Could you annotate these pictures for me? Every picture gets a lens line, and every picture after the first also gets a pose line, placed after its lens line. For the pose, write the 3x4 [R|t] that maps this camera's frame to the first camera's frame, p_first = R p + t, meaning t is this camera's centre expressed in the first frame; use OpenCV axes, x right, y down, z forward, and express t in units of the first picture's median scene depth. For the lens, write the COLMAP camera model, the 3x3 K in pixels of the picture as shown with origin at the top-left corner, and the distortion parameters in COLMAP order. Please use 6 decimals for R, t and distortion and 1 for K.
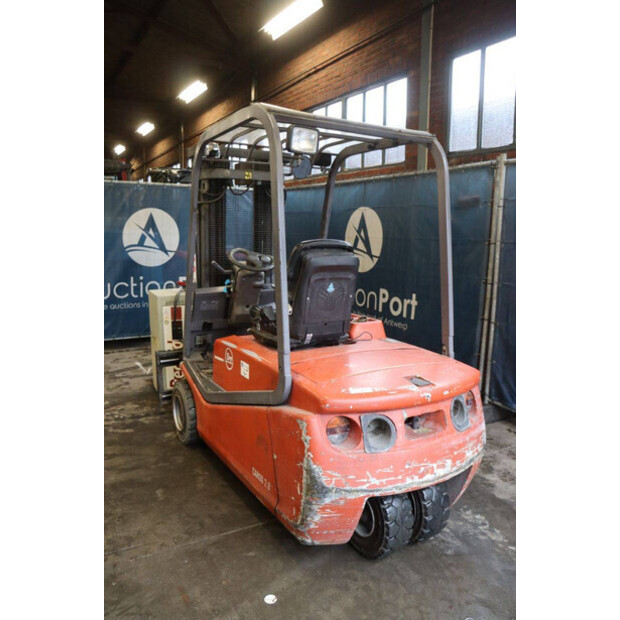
lens RADIAL K [[515.5, 0, 268.4], [0, 515.5, 298.5], [0, 0, 1]] dist [-0.074103, 0.000136]
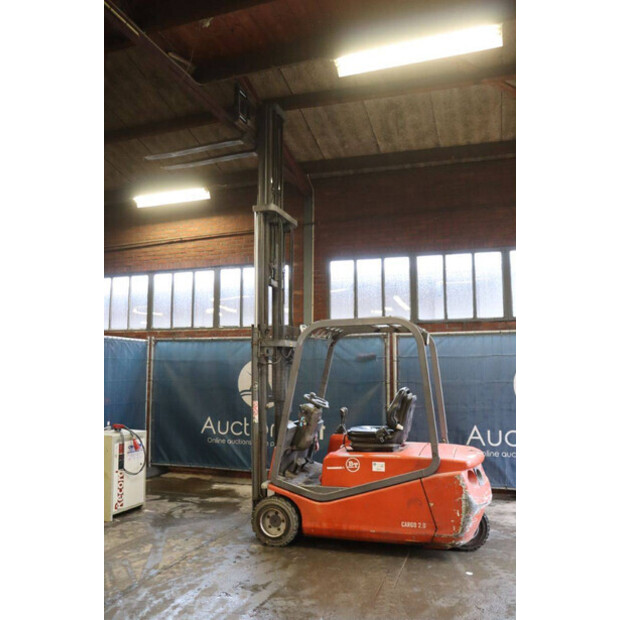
lens RADIAL K [[552.8, 0, 310.0], [0, 552.8, 310.0], [0, 0, 1]] dist [-0.155457, 0.149979]
pose [[0.717040, 0.063428, 0.694141, -0.894012], [0.104177, 0.974914, -0.196697, -0.014733], [-0.689203, 0.213353, 0.692444, -0.086833]]
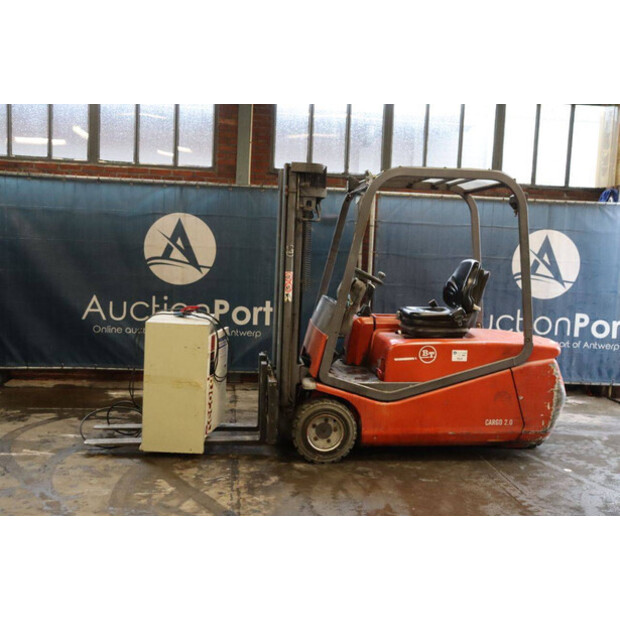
lens RADIAL K [[718.4, 0, 310.0], [0, 718.4, 310.0], [0, 0, 1]] dist [-0.019495, -0.002680]
pose [[0.334487, -0.080393, 0.938965, -1.193583], [0.090759, 0.994471, 0.052815, -0.067294], [-0.938020, 0.067554, 0.339934, 0.458786]]
